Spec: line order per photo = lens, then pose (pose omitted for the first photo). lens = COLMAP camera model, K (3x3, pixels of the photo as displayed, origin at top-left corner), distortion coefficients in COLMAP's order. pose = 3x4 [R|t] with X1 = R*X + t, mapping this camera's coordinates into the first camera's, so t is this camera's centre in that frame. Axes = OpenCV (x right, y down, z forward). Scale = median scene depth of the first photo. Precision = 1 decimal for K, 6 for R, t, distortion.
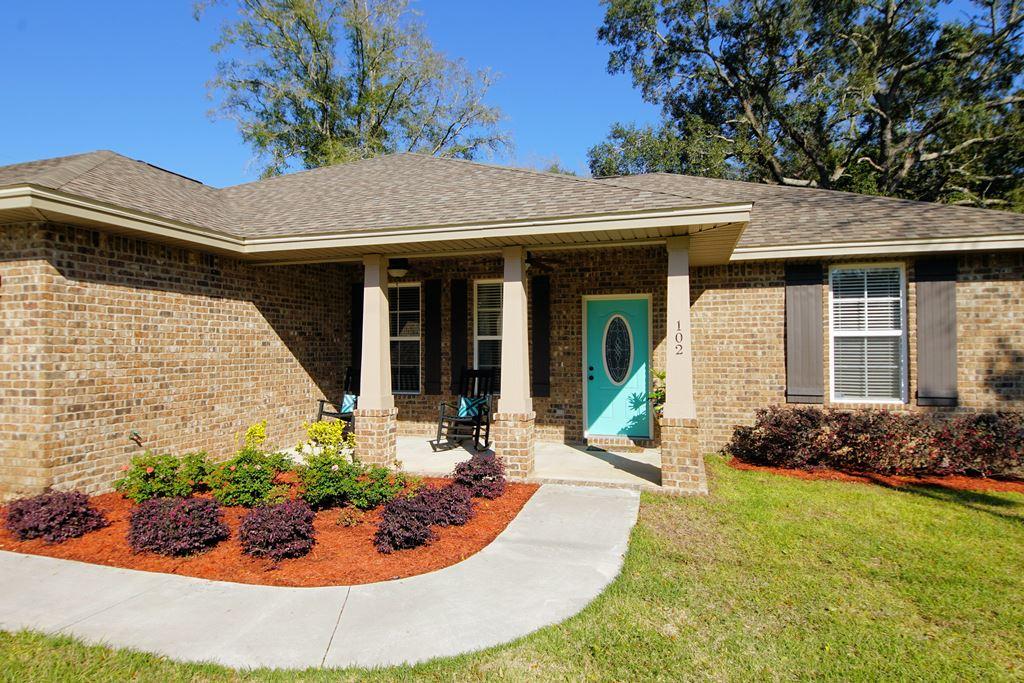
lens RADIAL K [[595.2, 0, 504.9], [0, 595.2, 343.8], [0, 0, 1]] dist [0.017639, -0.010745]
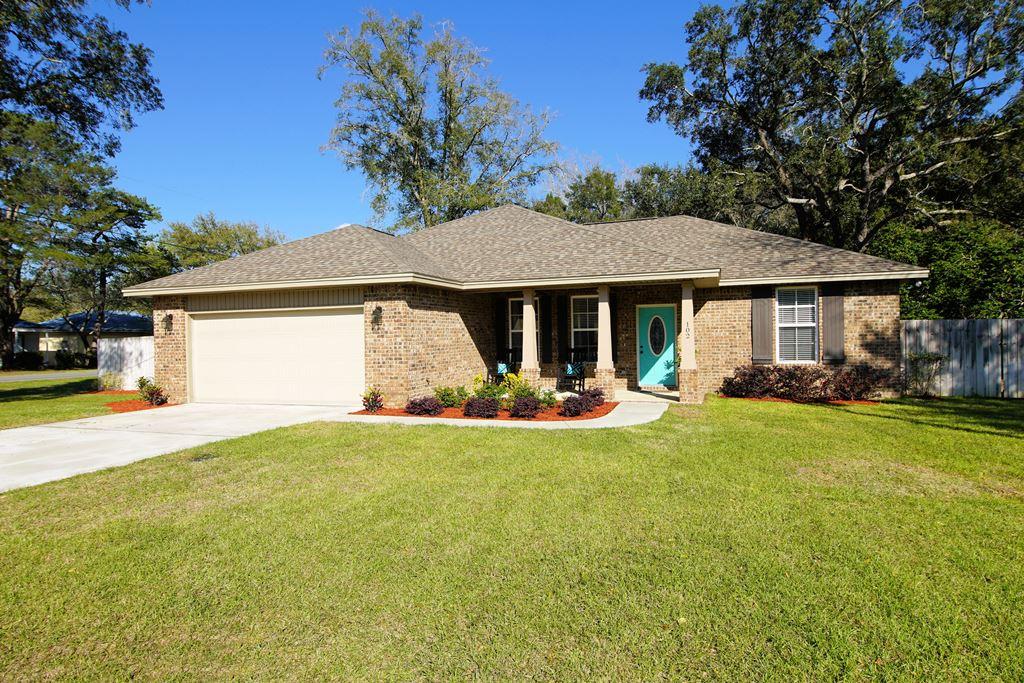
lens RADIAL K [[595.2, 0, 504.5], [0, 595.2, 343.3], [0, 0, 1]] dist [0.017639, -0.010745]
pose [[0.998070, -0.012821, -0.060759, -0.165454], [0.014248, 0.999631, 0.023113, -0.016080], [0.060440, -0.023934, 0.997885, -0.843414]]
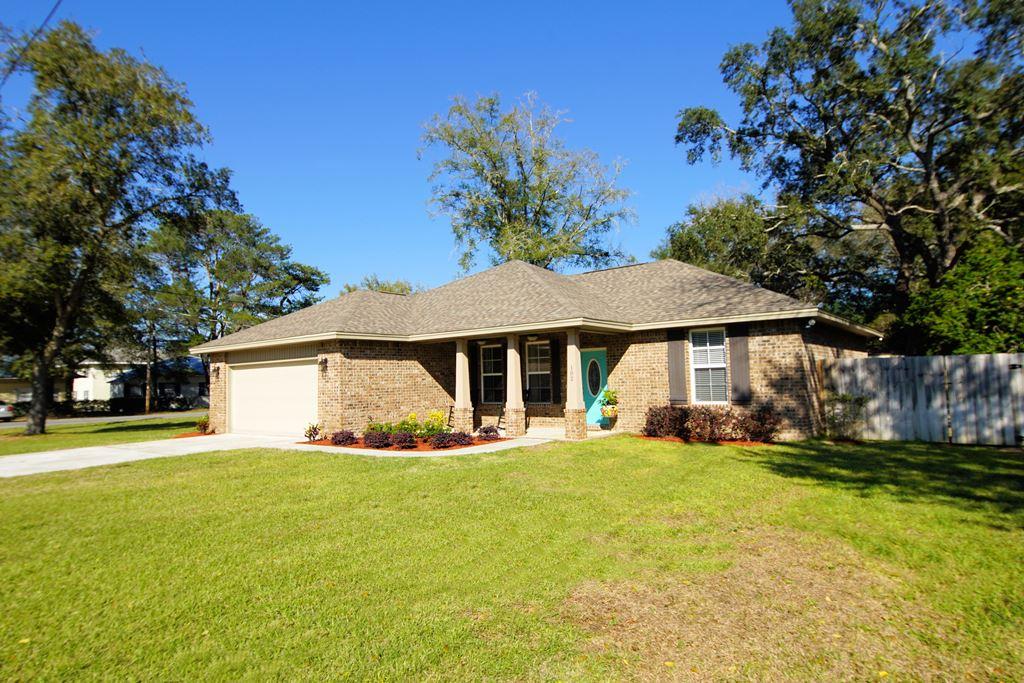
lens RADIAL K [[595.2, 0, 507.3], [0, 595.2, 343.9], [0, 0, 1]] dist [0.017639, -0.010745]
pose [[0.929021, -0.045922, -0.367166, 0.692912], [0.029779, 0.998329, -0.049514, -0.012087], [0.368826, 0.035065, 0.928837, -0.917330]]
